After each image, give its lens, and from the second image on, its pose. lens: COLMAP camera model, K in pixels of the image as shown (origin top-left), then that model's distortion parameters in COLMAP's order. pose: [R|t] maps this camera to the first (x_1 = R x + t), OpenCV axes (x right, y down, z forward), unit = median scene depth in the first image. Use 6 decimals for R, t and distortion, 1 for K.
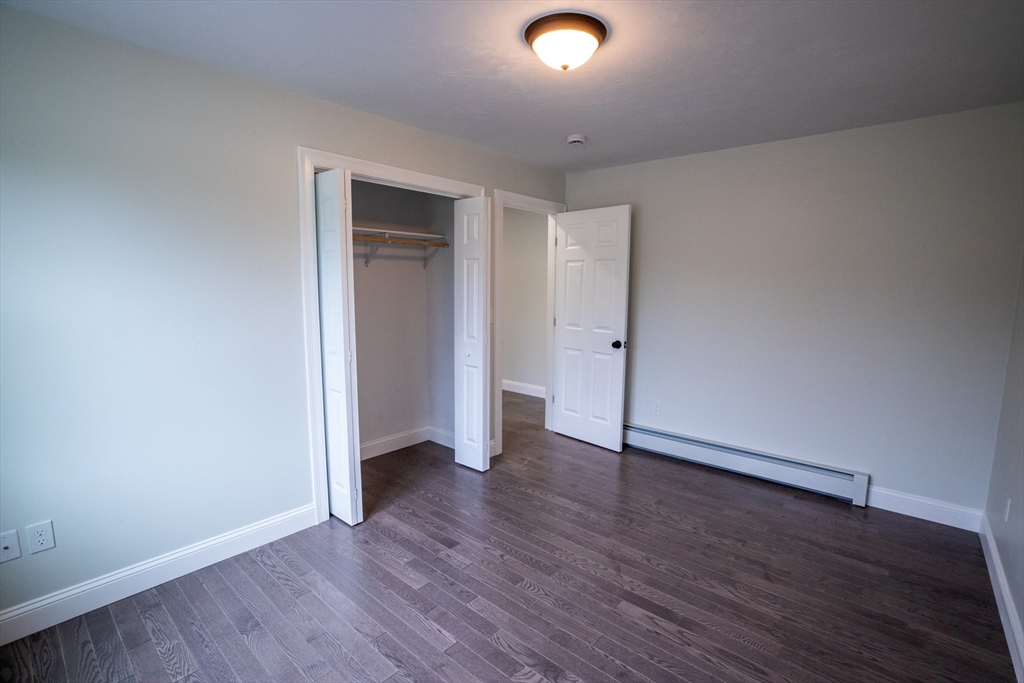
lens RADIAL K [[467.5, 0, 521.4], [0, 467.5, 340.3], [0, 0, 1]] dist [-0.046421, 0.014168]
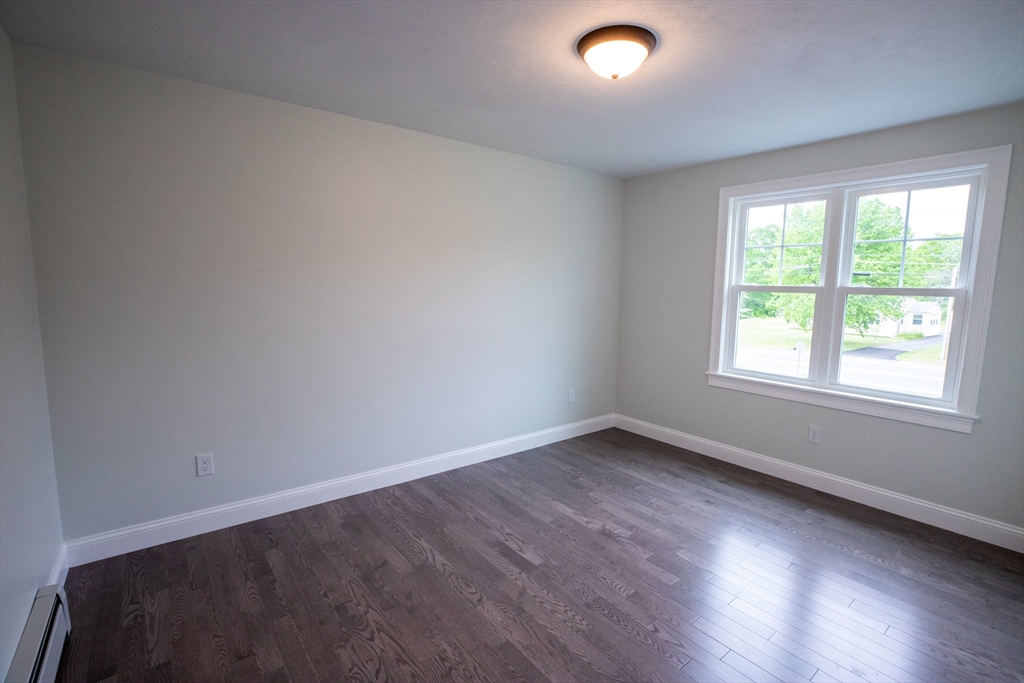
lens RADIAL K [[467.5, 0, 521.4], [0, 467.5, 340.3], [0, 0, 1]] dist [-0.046421, 0.014168]
pose [[-0.981735, -0.046881, 0.184386, 0.069782], [-0.001426, 0.970951, 0.239275, -0.224287], [-0.190247, 0.234642, -0.953284, 1.871011]]
